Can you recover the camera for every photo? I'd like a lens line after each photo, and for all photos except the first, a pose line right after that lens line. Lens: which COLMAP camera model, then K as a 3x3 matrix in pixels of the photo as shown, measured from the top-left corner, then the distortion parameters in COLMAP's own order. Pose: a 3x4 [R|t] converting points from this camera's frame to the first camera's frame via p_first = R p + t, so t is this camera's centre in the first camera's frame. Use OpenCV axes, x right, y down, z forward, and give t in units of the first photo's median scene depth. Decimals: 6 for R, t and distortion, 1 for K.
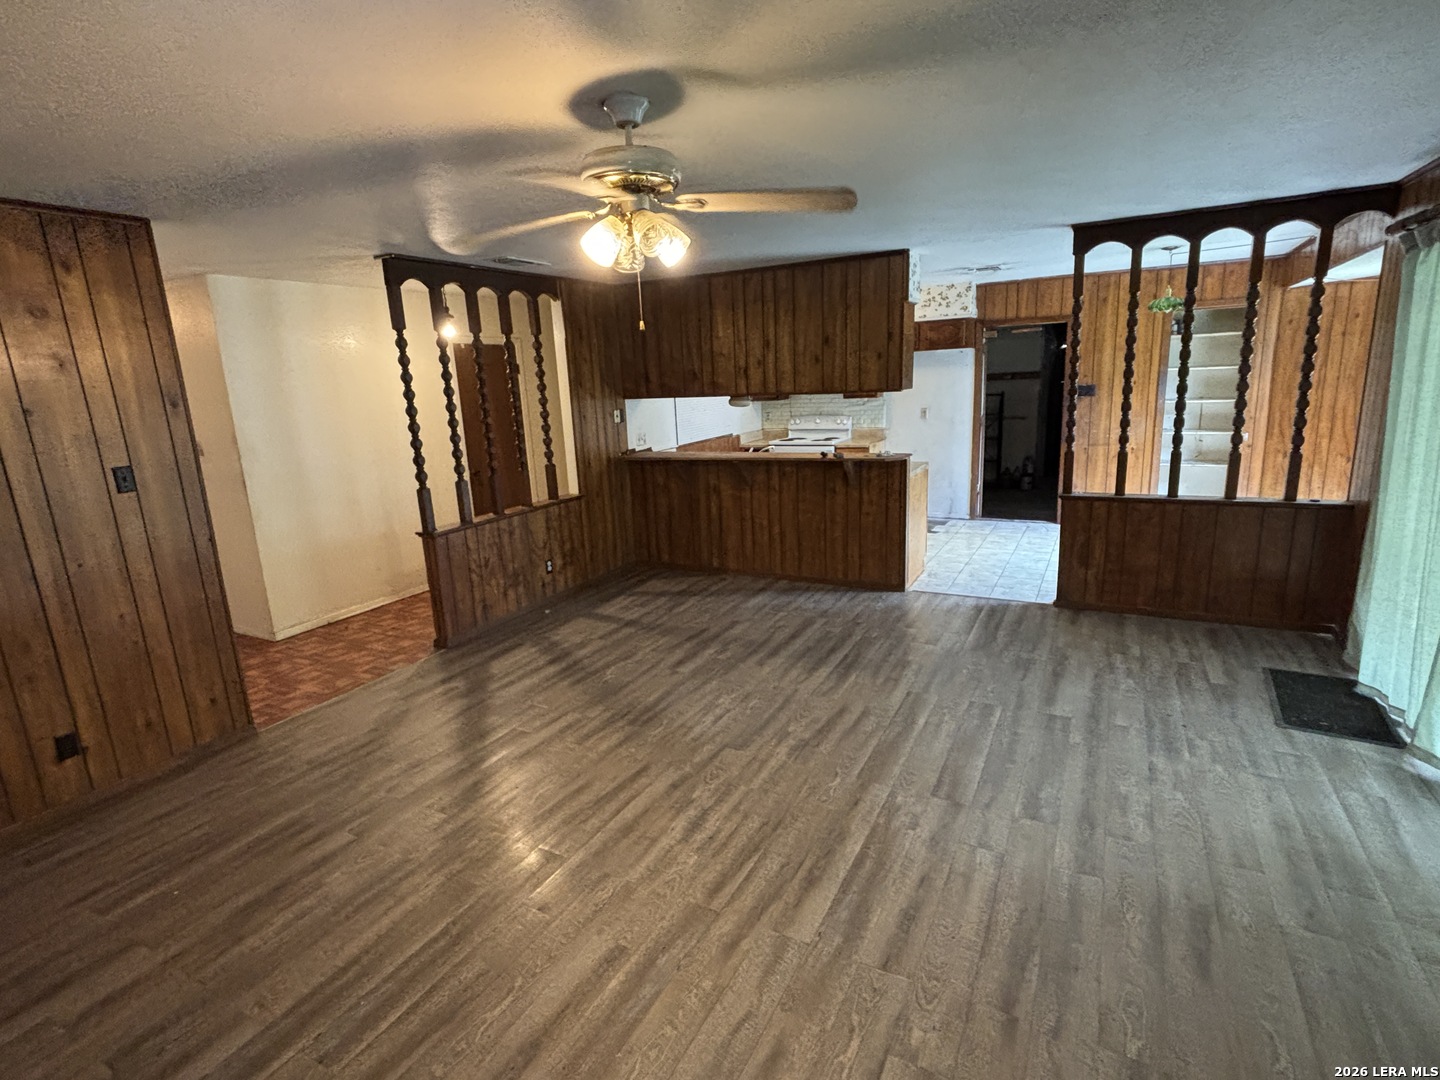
lens RADIAL K [[717.2, 0, 720.0], [0, 717.2, 540.0], [0, 0, 1]] dist [-0.000621, 0.000486]
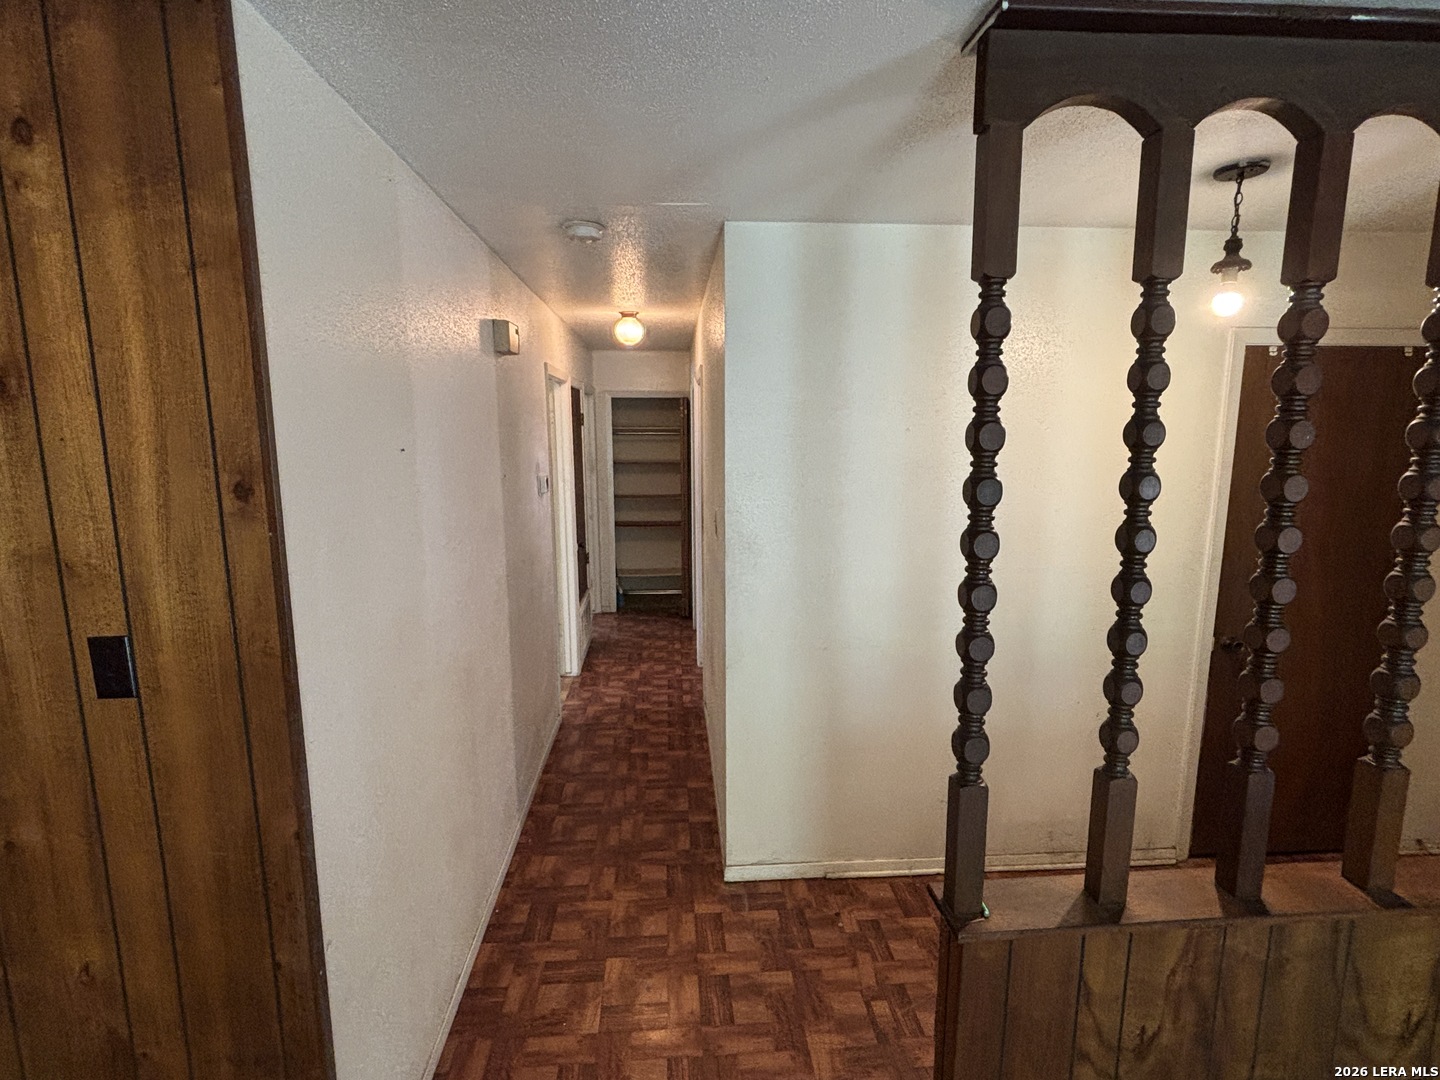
lens RADIAL K [[717.2, 0, 720.0], [0, 717.2, 540.0], [0, 0, 1]] dist [-0.000621, 0.000486]
pose [[0.525697, 0.181115, -0.831168, -0.270252], [-0.213375, 0.973910, 0.077264, -0.211135], [0.823477, 0.136733, 0.550627, 0.858739]]
